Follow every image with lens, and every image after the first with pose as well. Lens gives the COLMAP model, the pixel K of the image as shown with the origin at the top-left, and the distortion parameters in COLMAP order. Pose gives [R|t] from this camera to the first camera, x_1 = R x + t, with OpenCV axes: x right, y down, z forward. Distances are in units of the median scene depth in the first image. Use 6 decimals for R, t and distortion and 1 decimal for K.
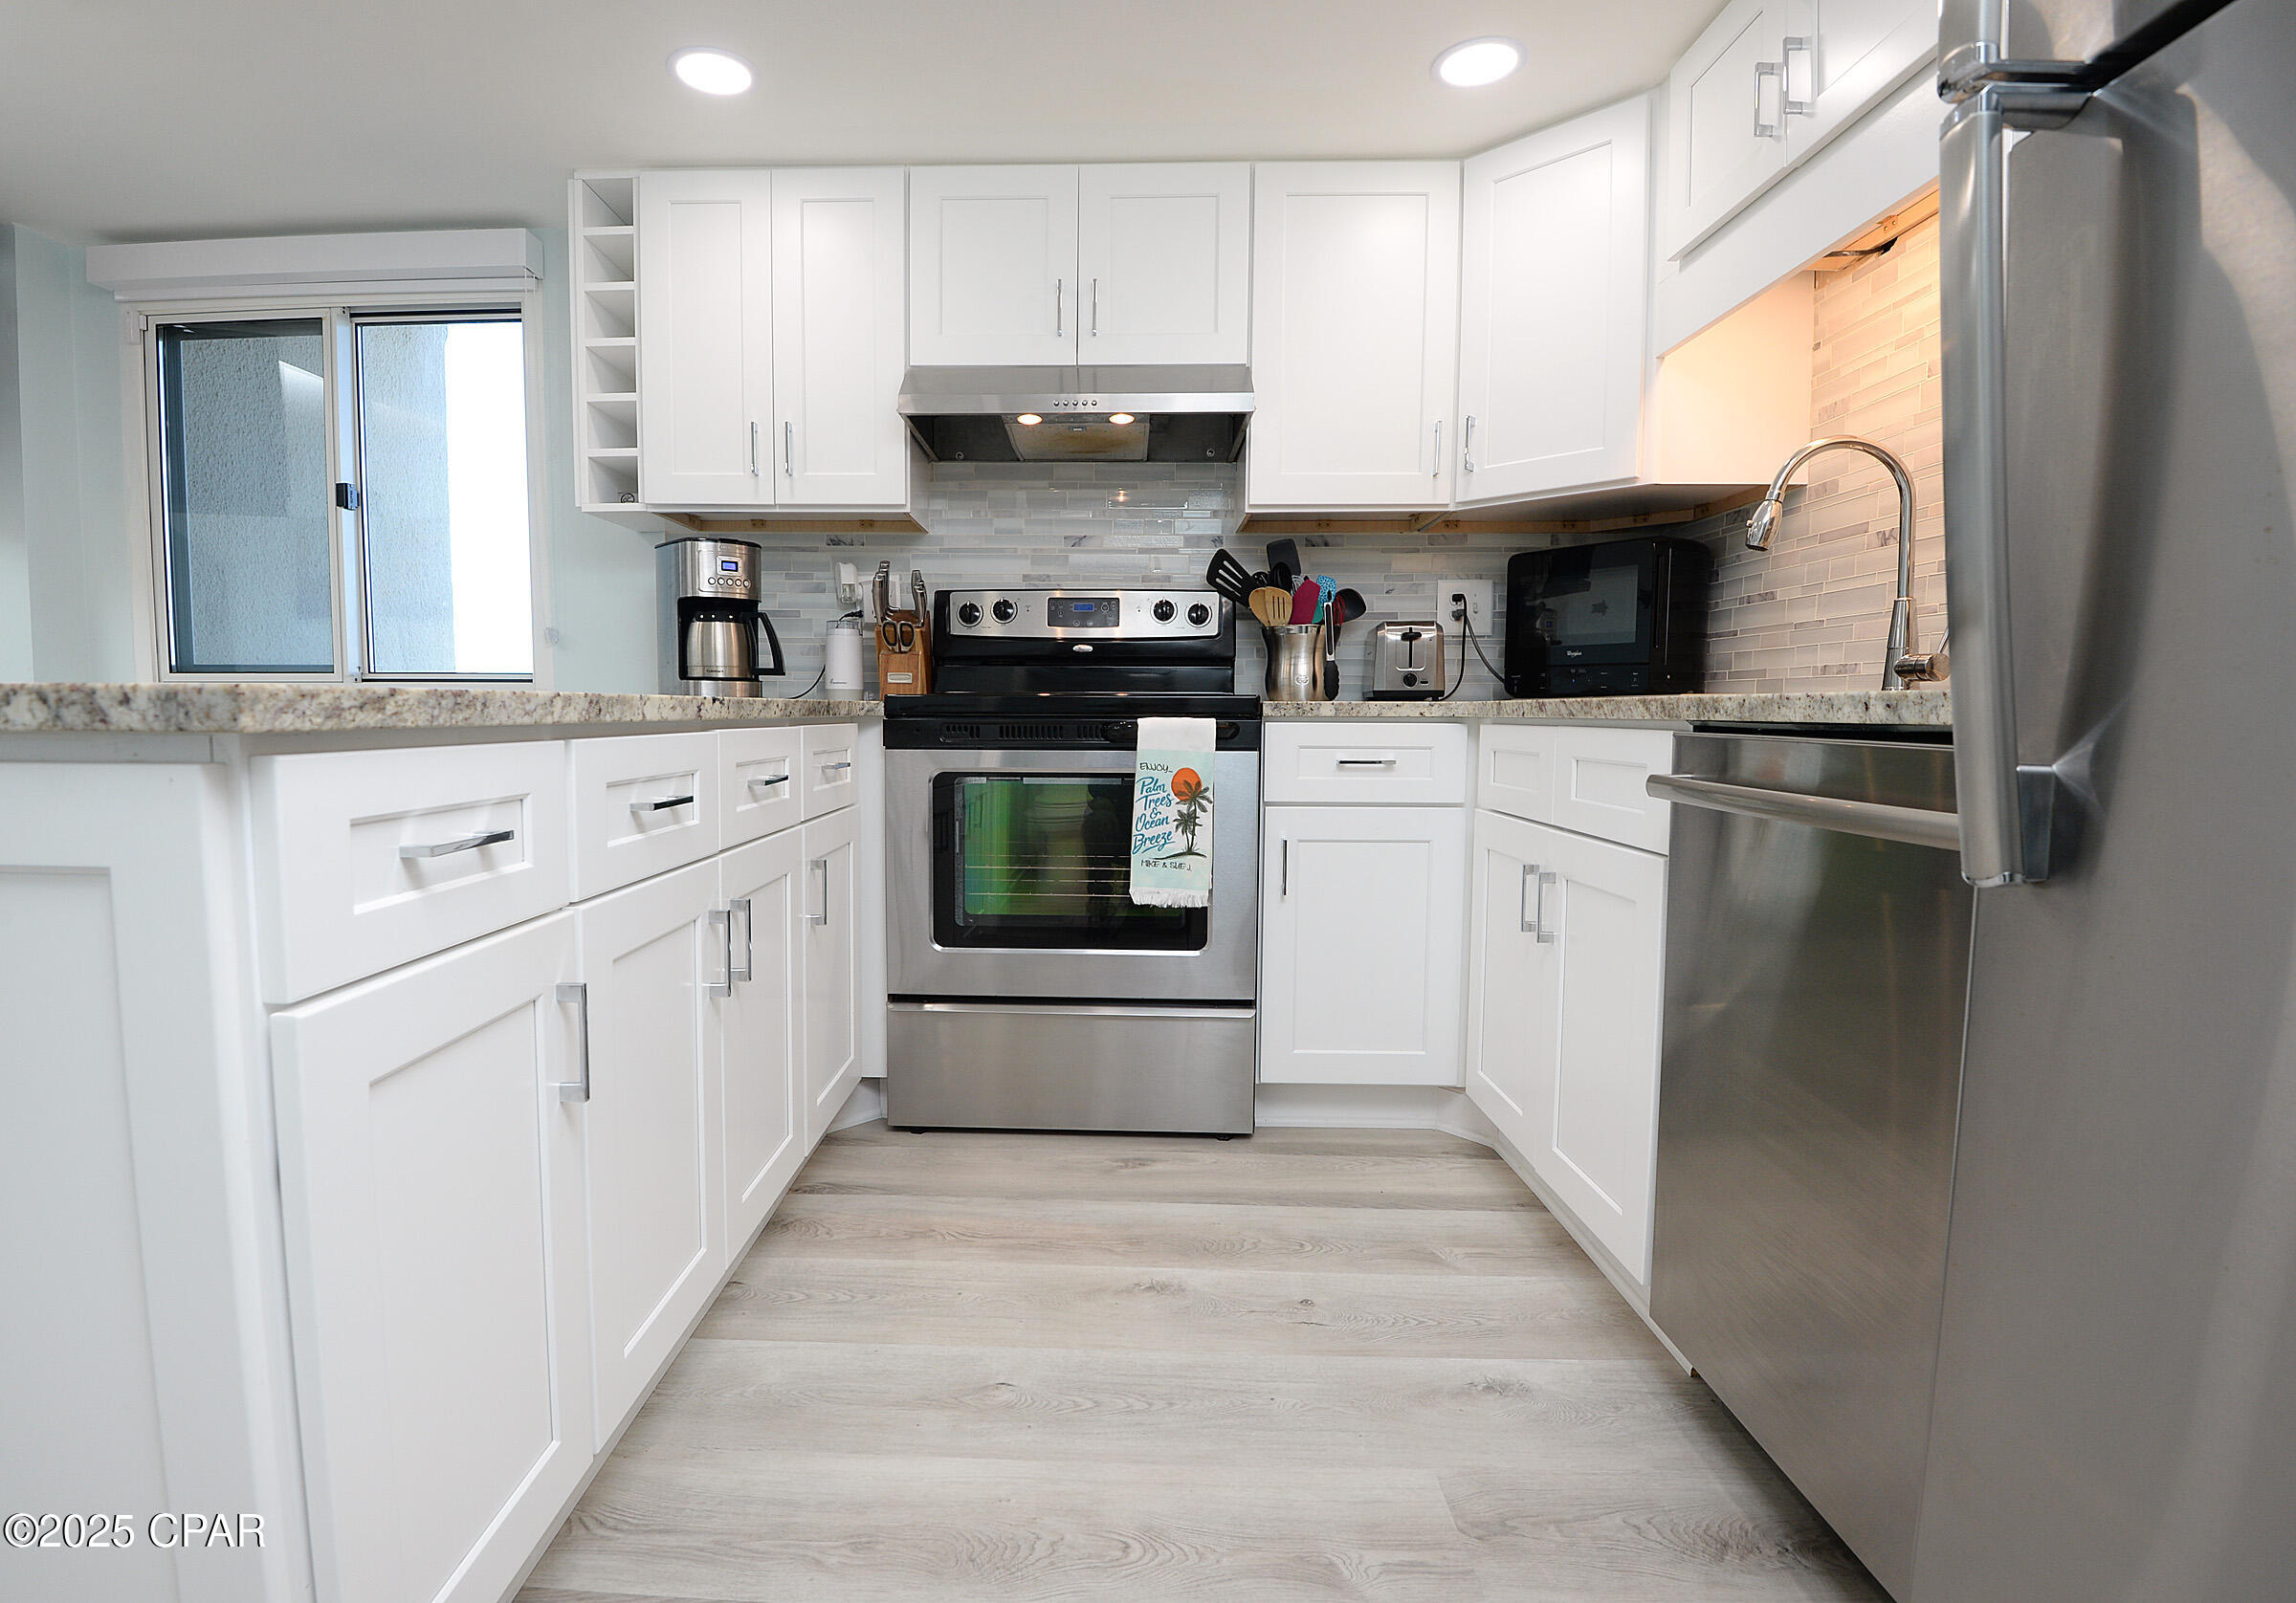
lens RADIAL K [[1115.1, 0, 1097.9], [0, 1115.1, 798.7], [0, 0, 1]] dist [-0.005941, -0.000792]
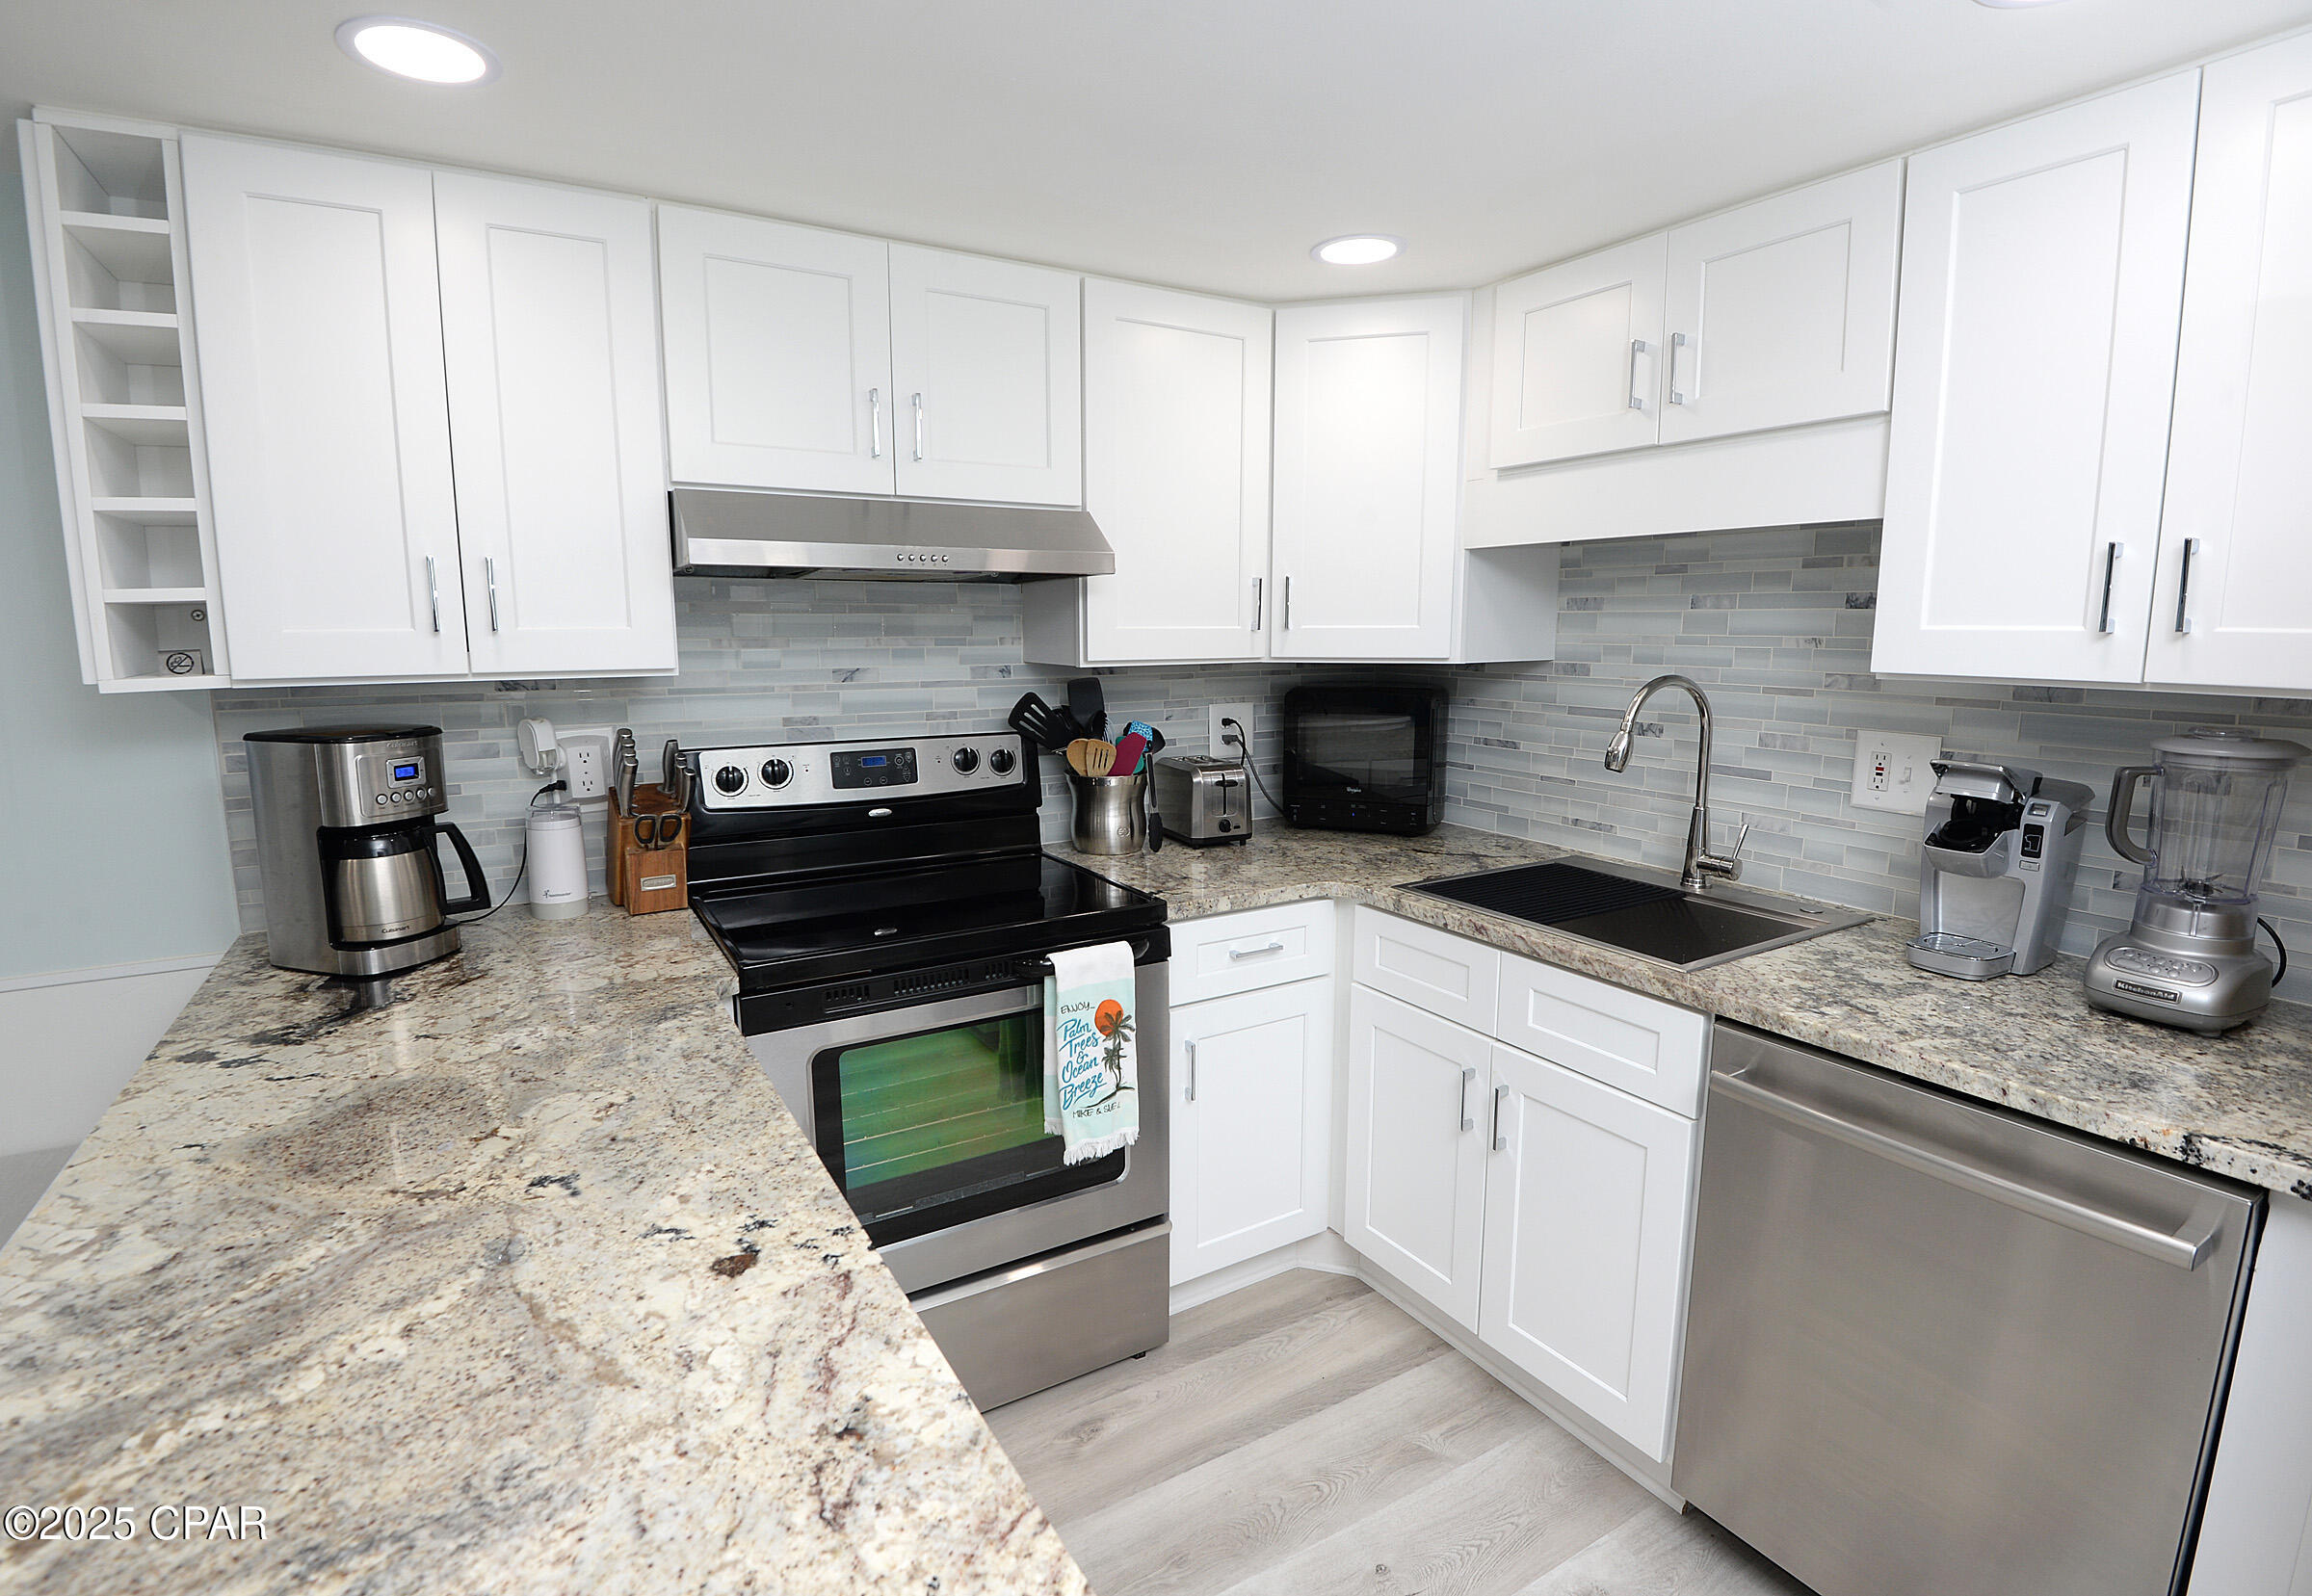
lens RADIAL K [[1088.5, 0, 1156.0], [0, 1088.5, 798.0], [0, 0, 1]] dist [-0.022183, -0.000248]
pose [[0.846039, -0.087945, 0.525817, -0.289022], [0.045725, 0.994636, 0.092787, -0.231029], [-0.531156, -0.054458, 0.845522, 0.219031]]
